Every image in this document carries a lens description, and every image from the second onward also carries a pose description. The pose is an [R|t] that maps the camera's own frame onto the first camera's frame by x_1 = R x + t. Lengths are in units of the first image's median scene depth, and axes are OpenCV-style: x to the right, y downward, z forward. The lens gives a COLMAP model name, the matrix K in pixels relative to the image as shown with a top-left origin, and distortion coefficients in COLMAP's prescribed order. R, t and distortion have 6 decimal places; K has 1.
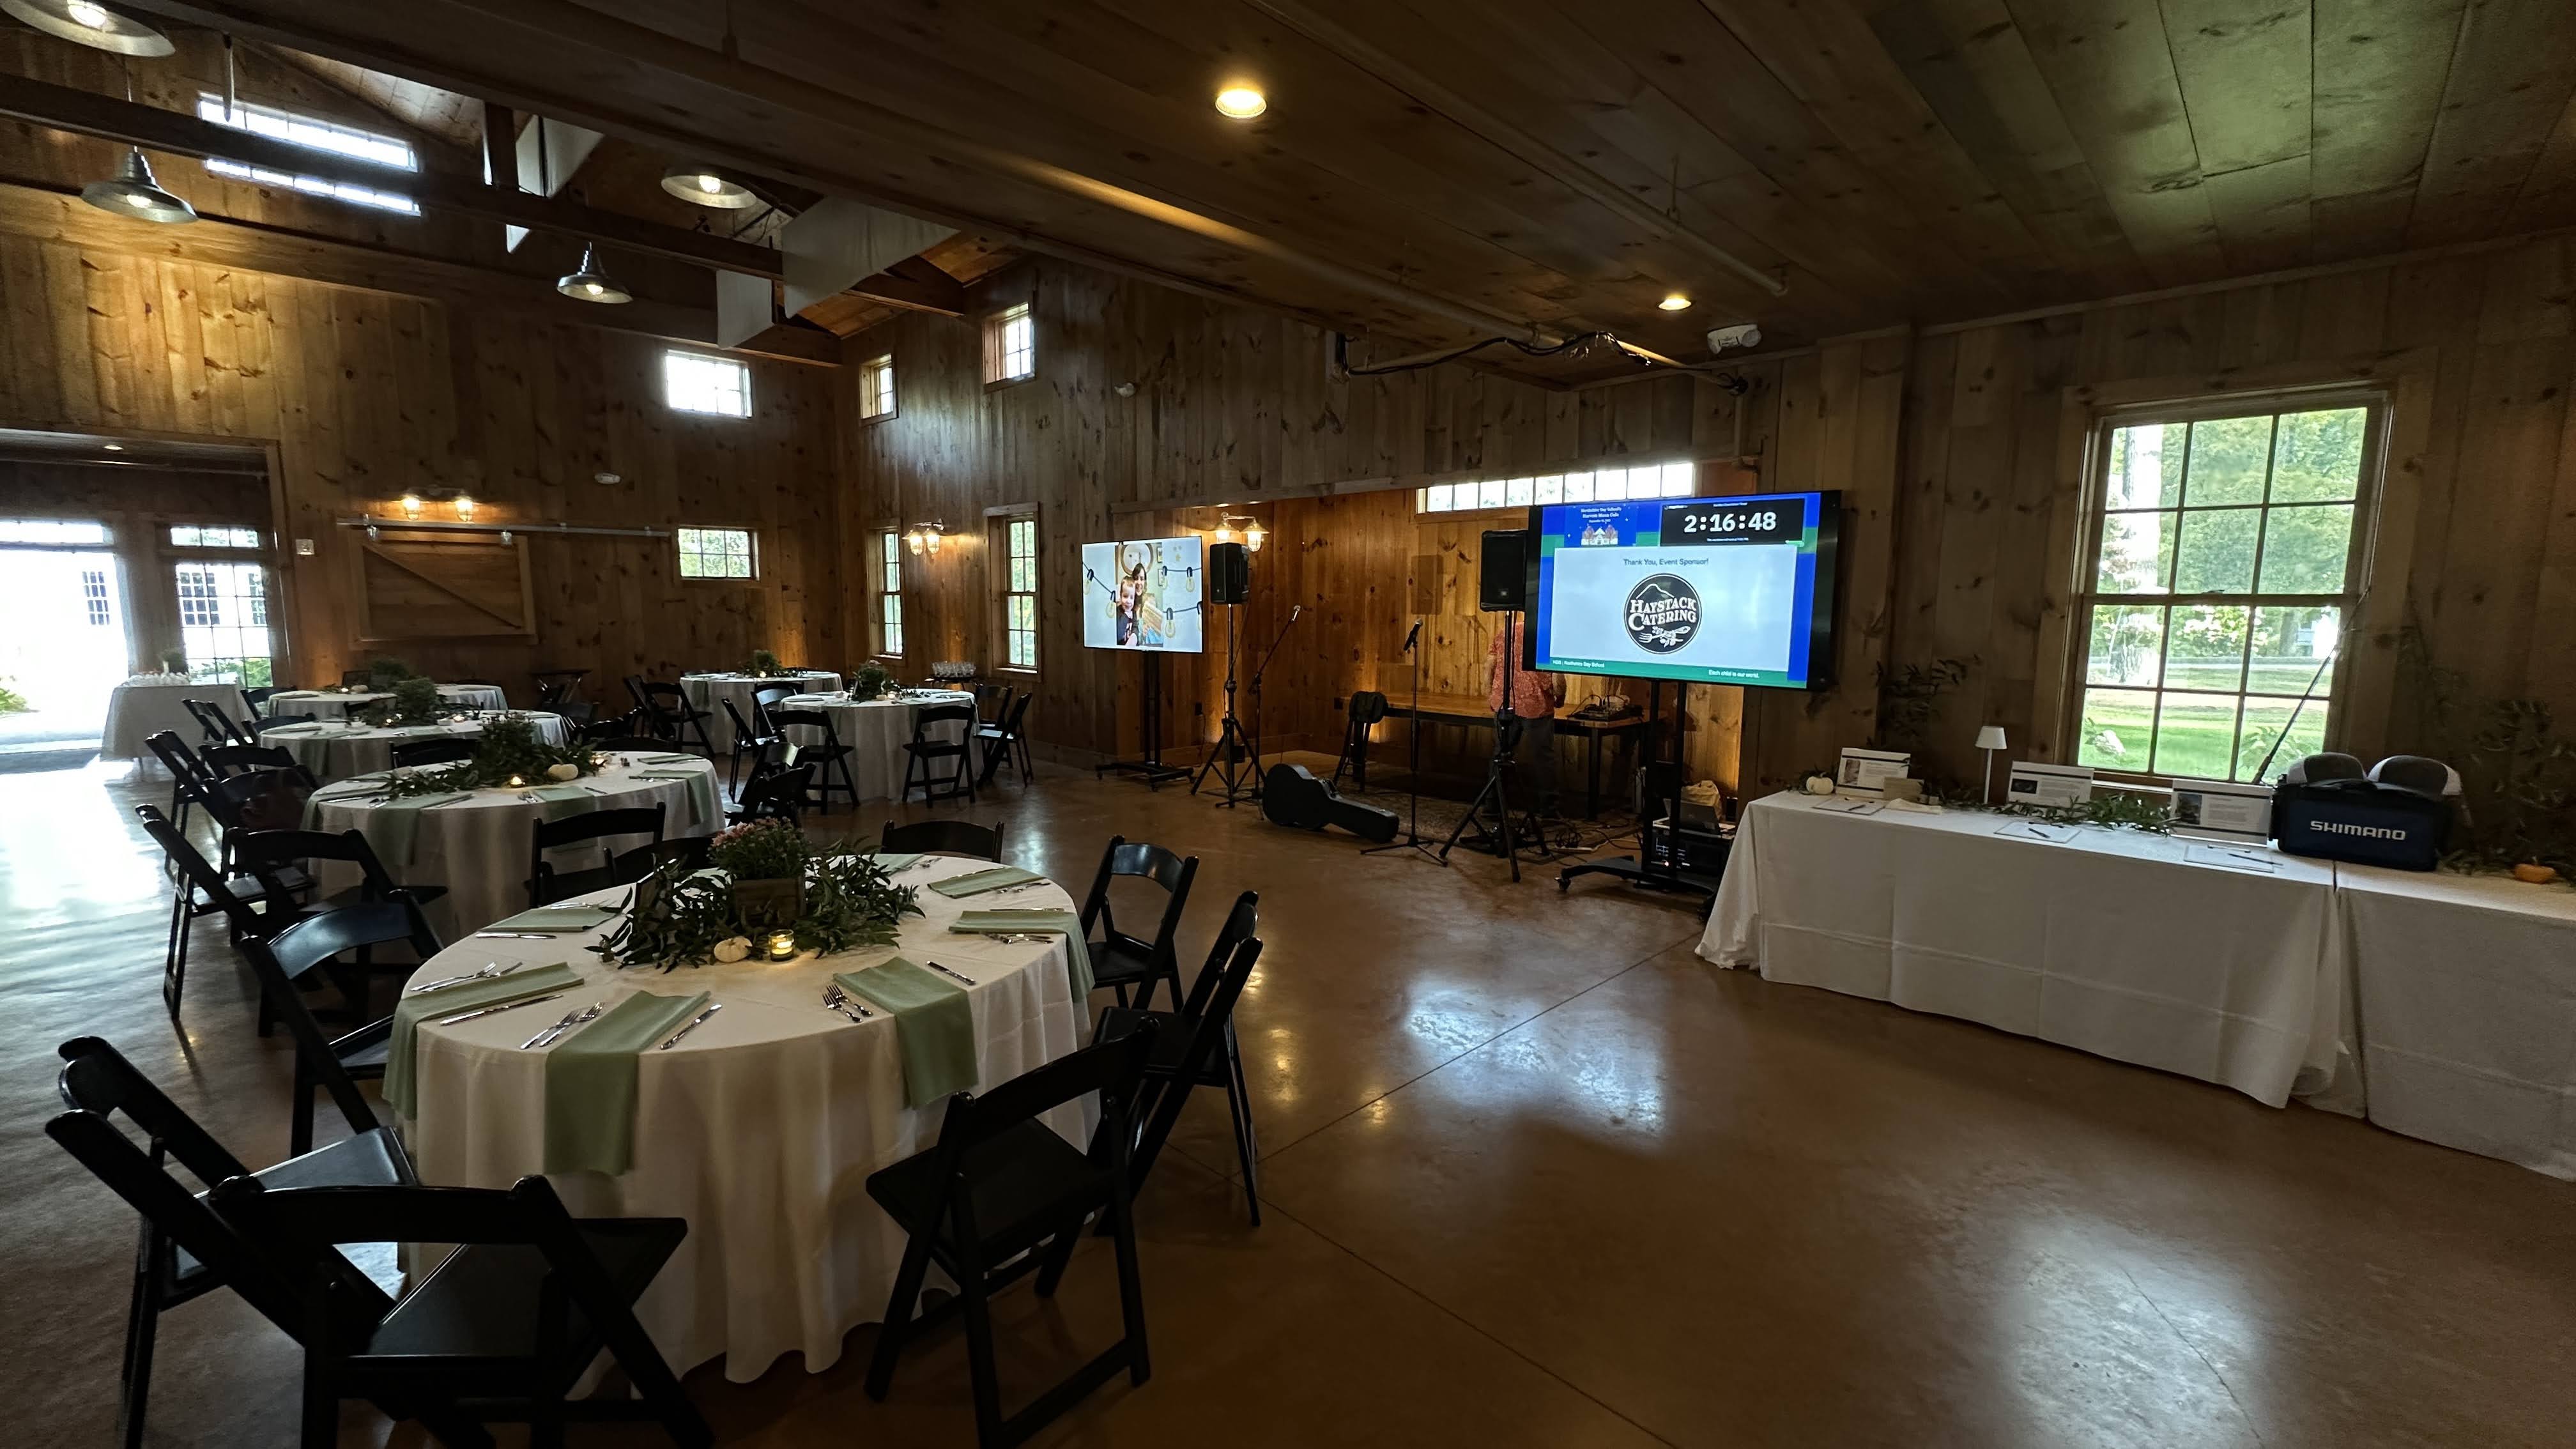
lens RADIAL K [[1019.3, 0, 1288.0], [0, 1019.3, 724.5], [0, 0, 1]] dist [-0.000060, 0.000006]
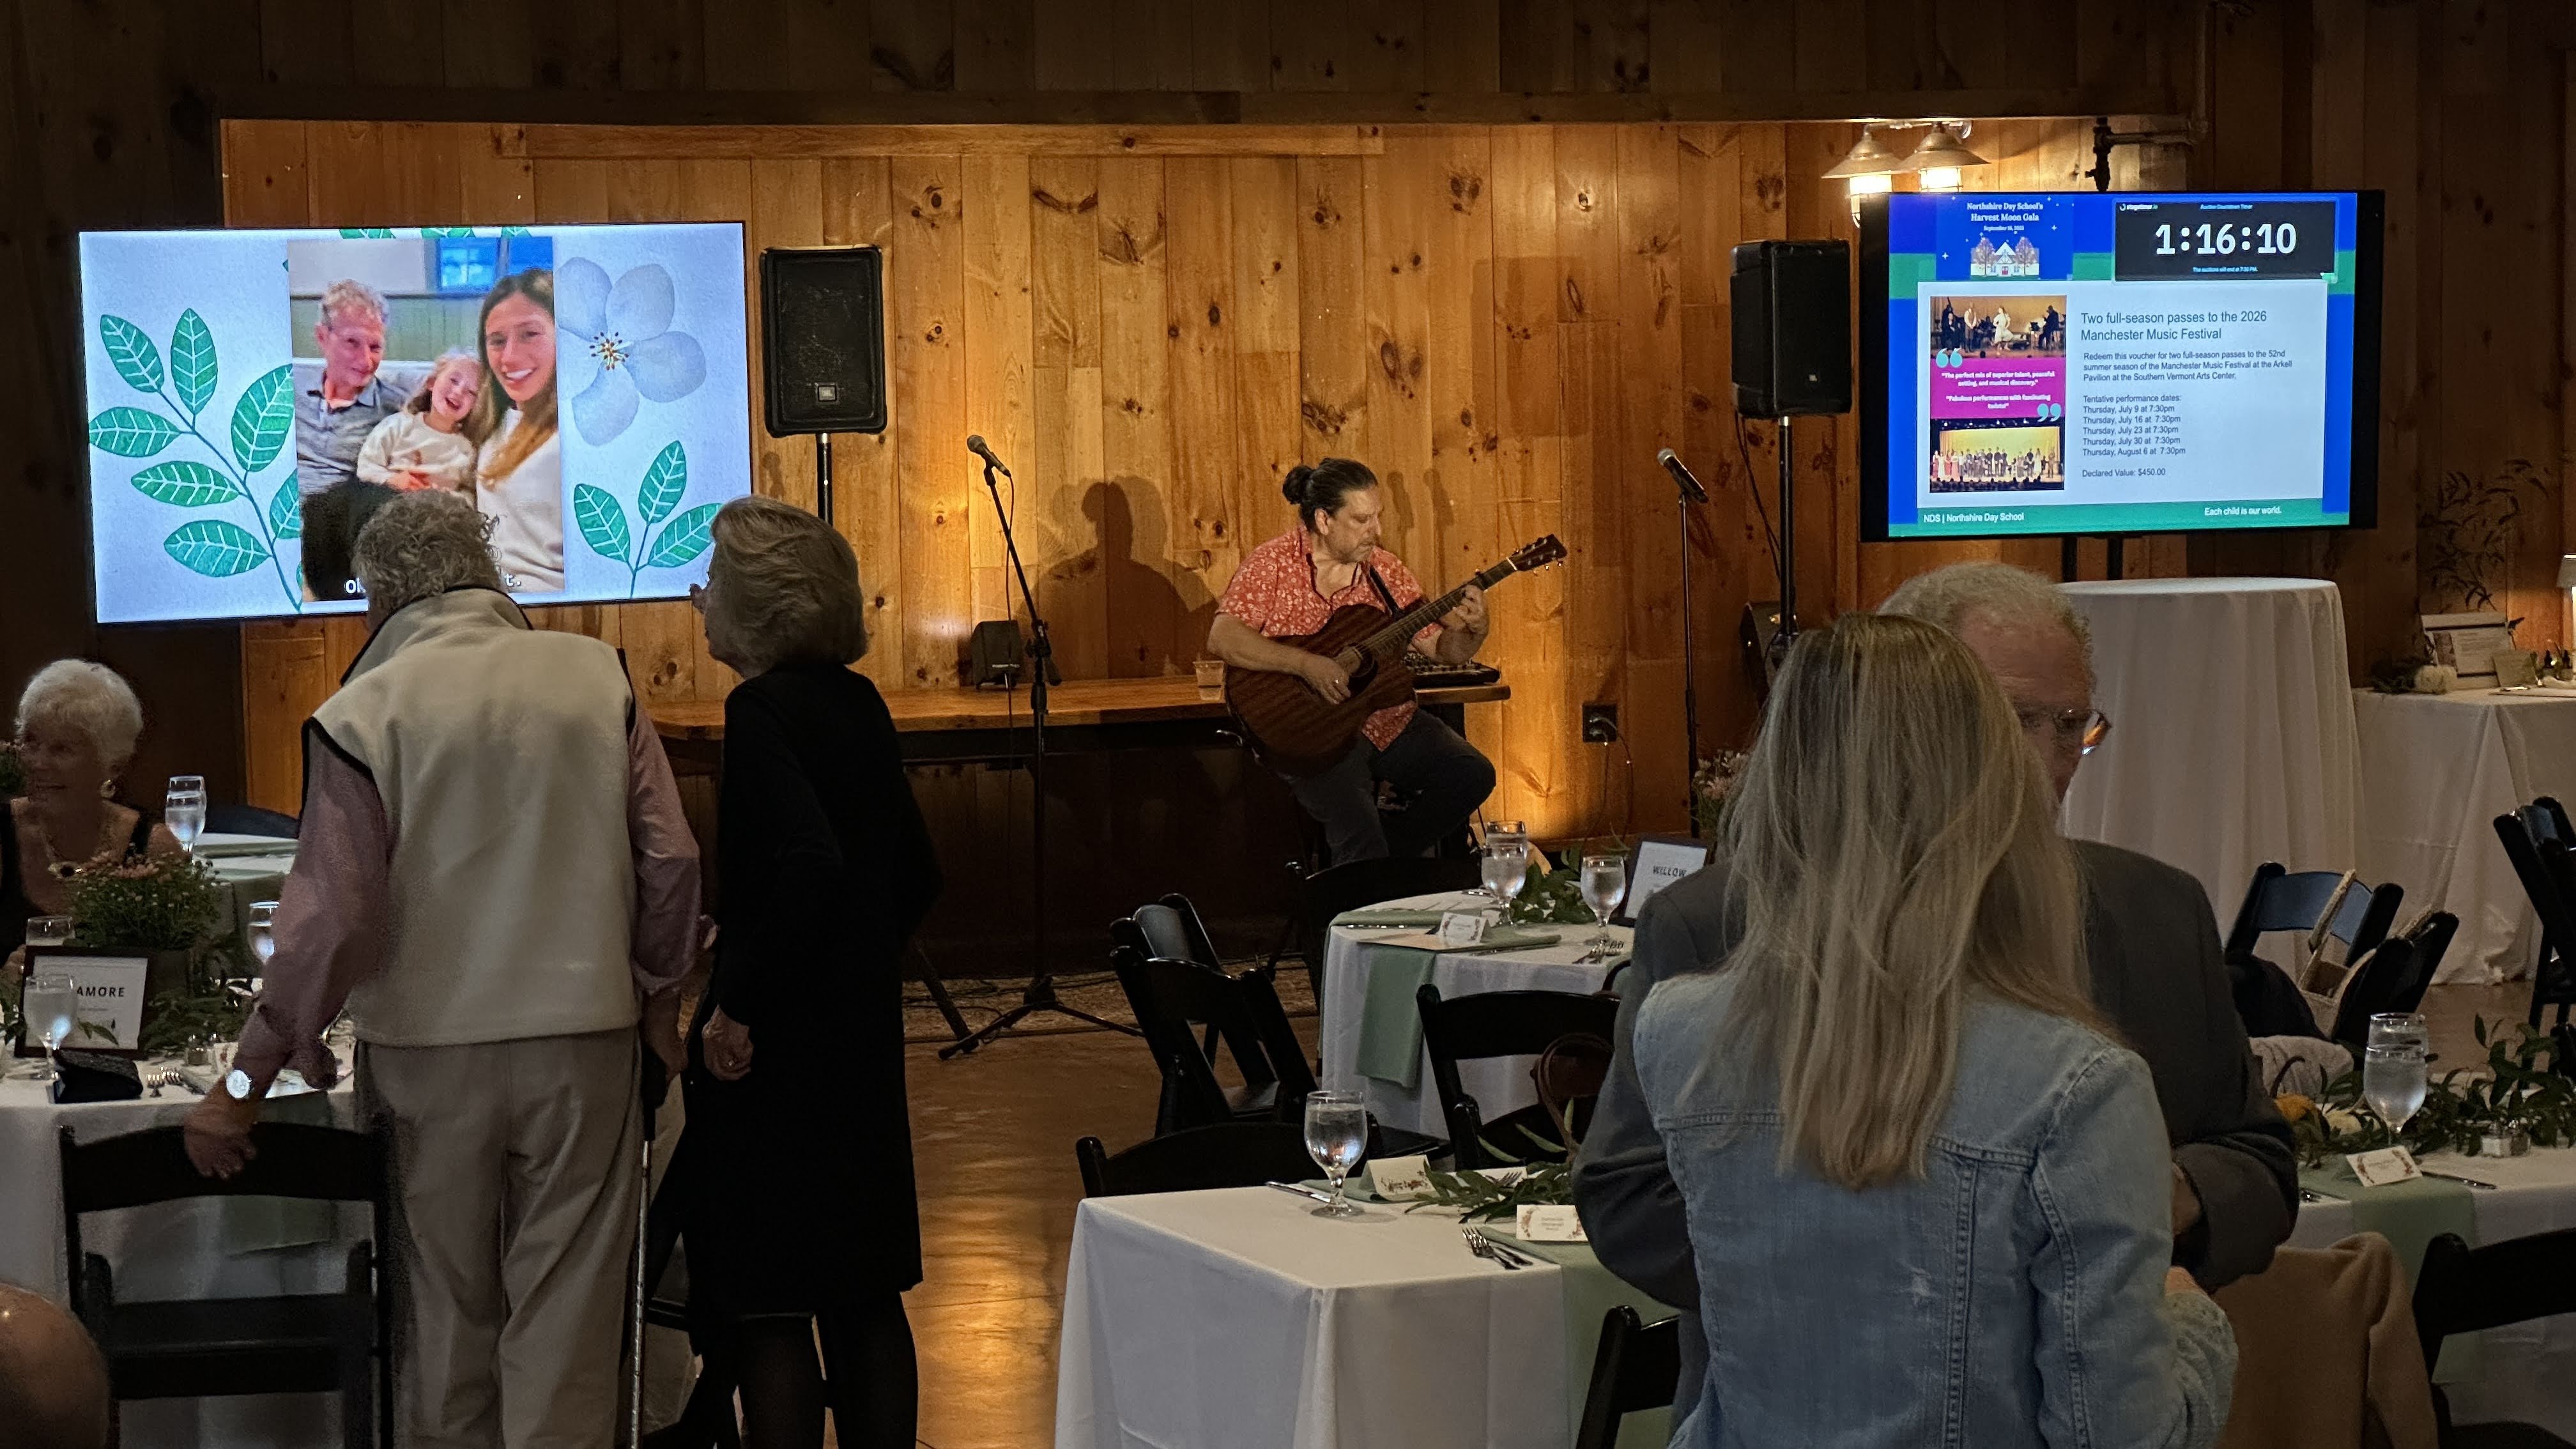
lens RADIAL K [[5705.0, 0, 1288.0], [0, 5705.0, 724.5], [0, 0, 1]] dist [0.148565, 0.494889]
pose [[0.374685, -0.092606, 0.922516, -1.700859], [0.128775, 0.990553, 0.047133, -0.095542], [-0.918166, 0.101137, 0.383070, 0.191705]]
